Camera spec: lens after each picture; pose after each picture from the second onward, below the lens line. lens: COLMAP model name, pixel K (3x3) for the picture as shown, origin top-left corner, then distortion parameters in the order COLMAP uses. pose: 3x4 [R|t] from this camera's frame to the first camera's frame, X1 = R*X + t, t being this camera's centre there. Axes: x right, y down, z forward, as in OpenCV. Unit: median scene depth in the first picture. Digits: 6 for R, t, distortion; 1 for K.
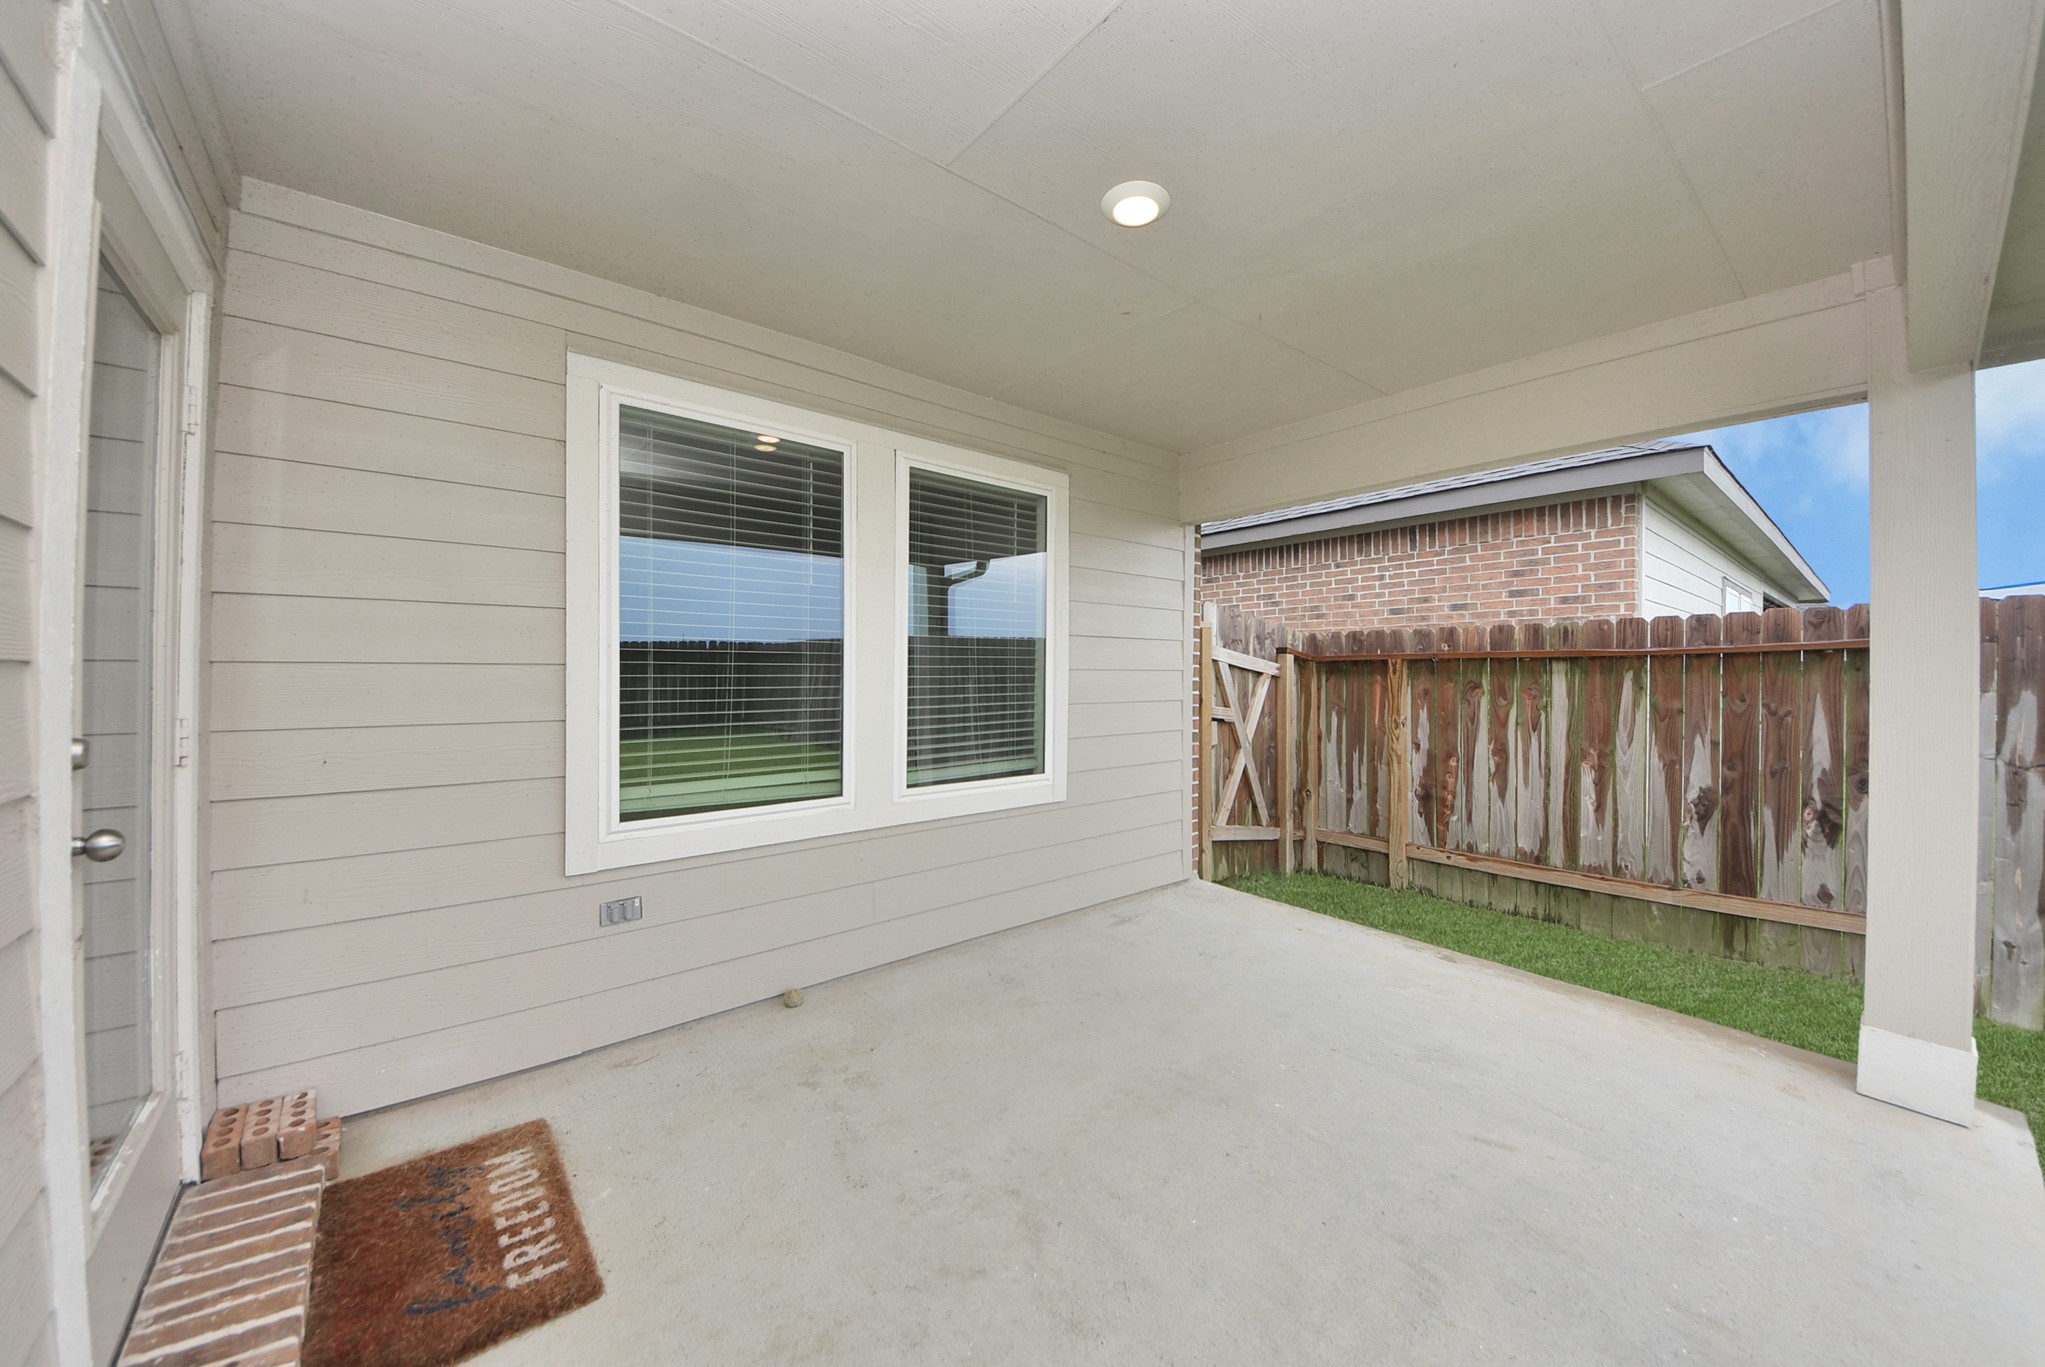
lens RADIAL K [[727.7, 0, 1024.2], [0, 727.7, 676.4], [0, 0, 1]] dist [0.000094, -0.000045]
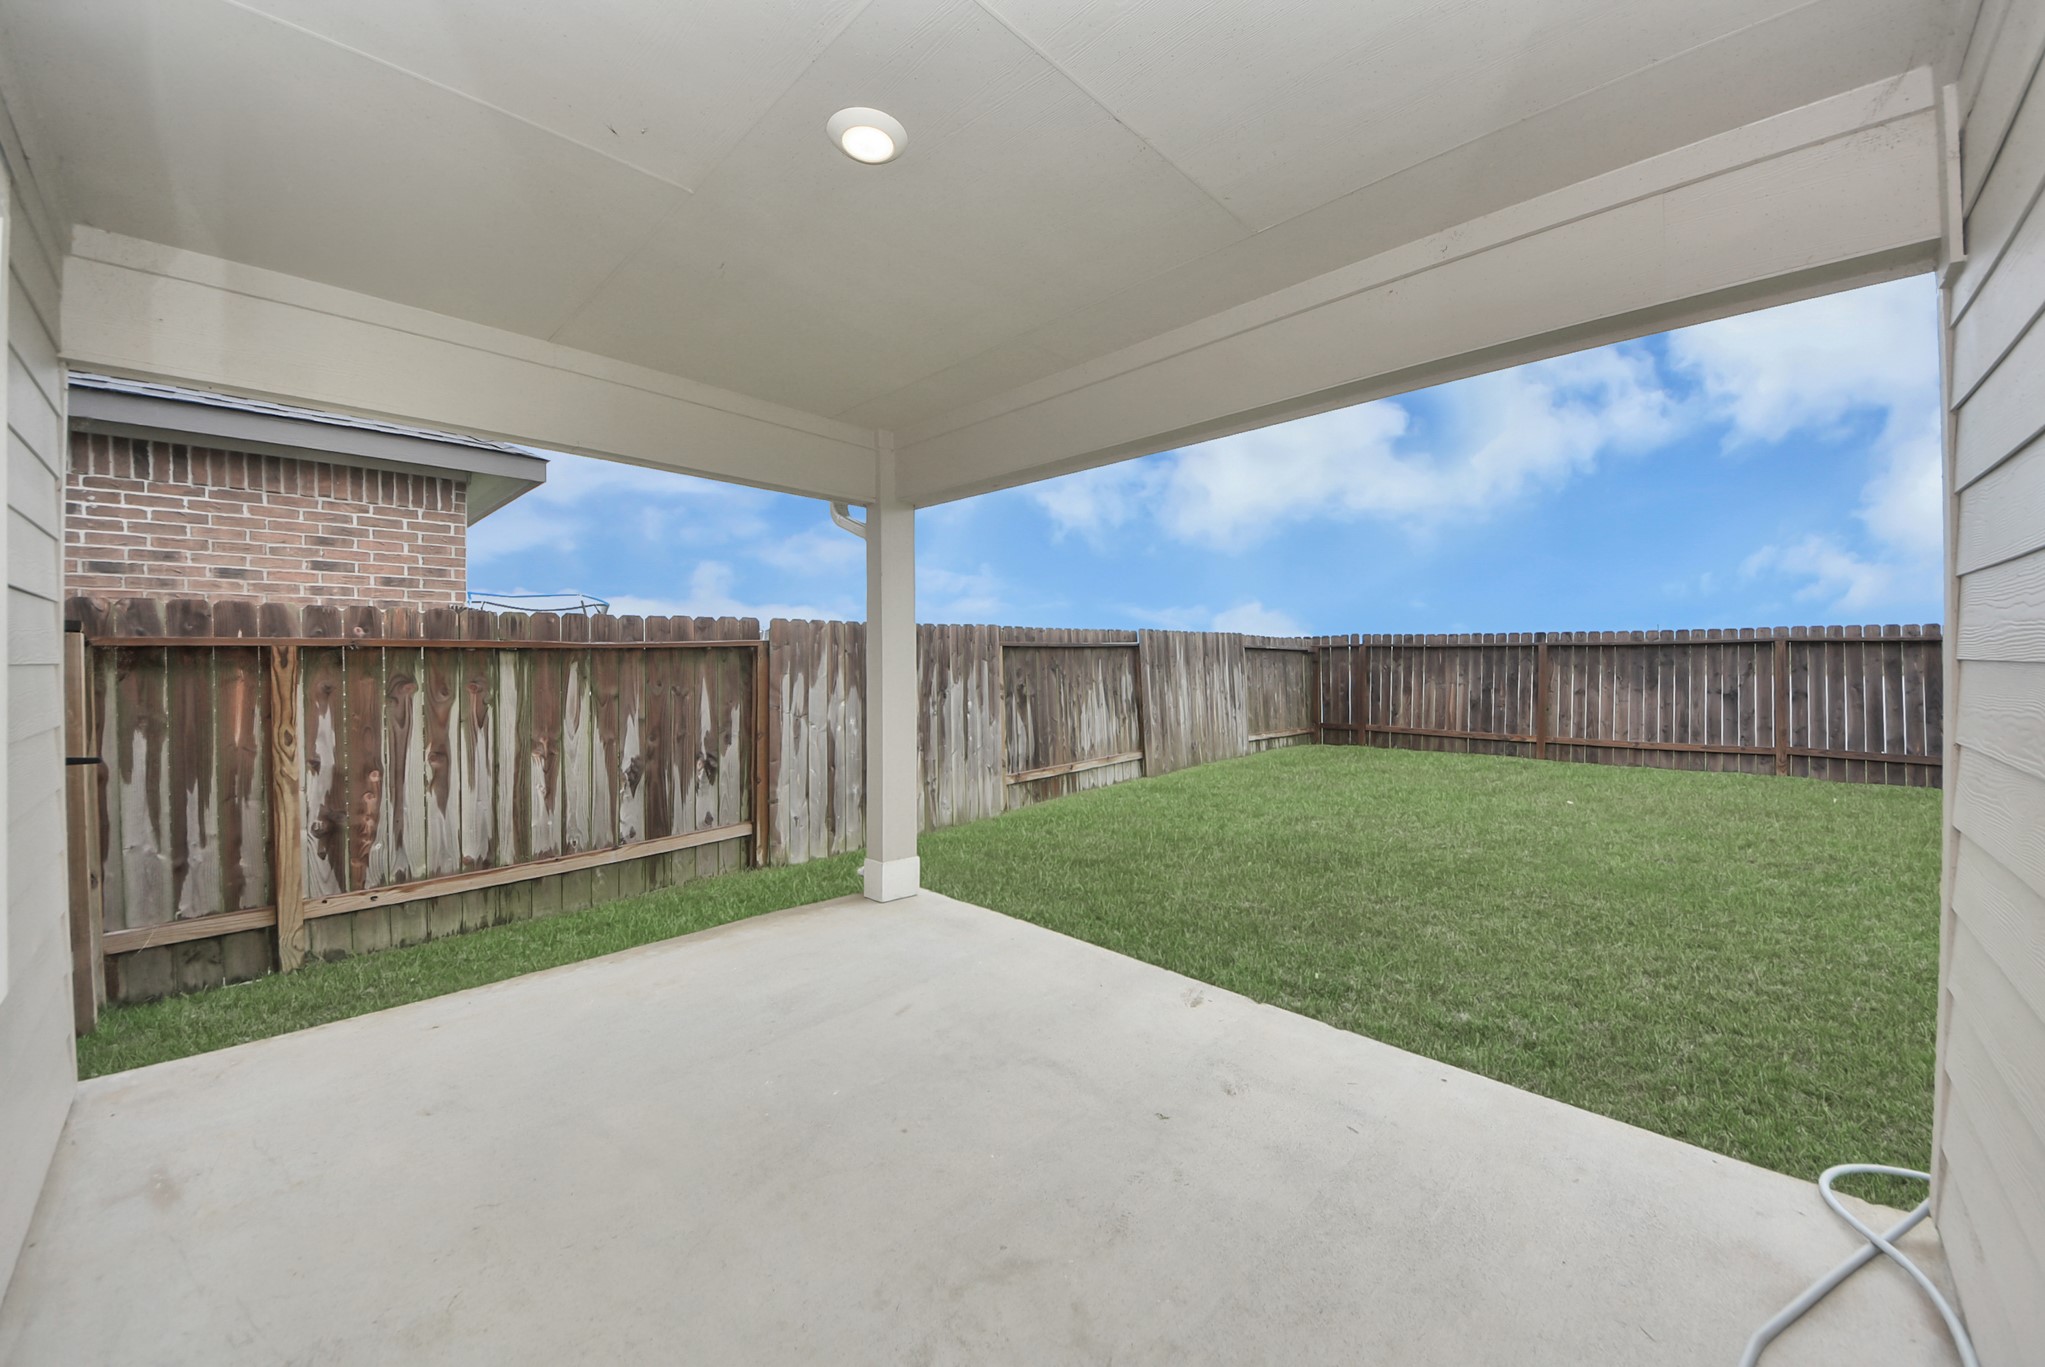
lens RADIAL K [[771.0, 0, 1047.3], [0, 771.0, 670.2], [0, 0, 1]] dist [0.000362, -0.000019]
pose [[-0.116418, -0.015960, 0.993072, -0.341379], [0.006947, 0.999833, 0.016883, -0.008367], [-0.993176, 0.008864, -0.116288, 0.376775]]
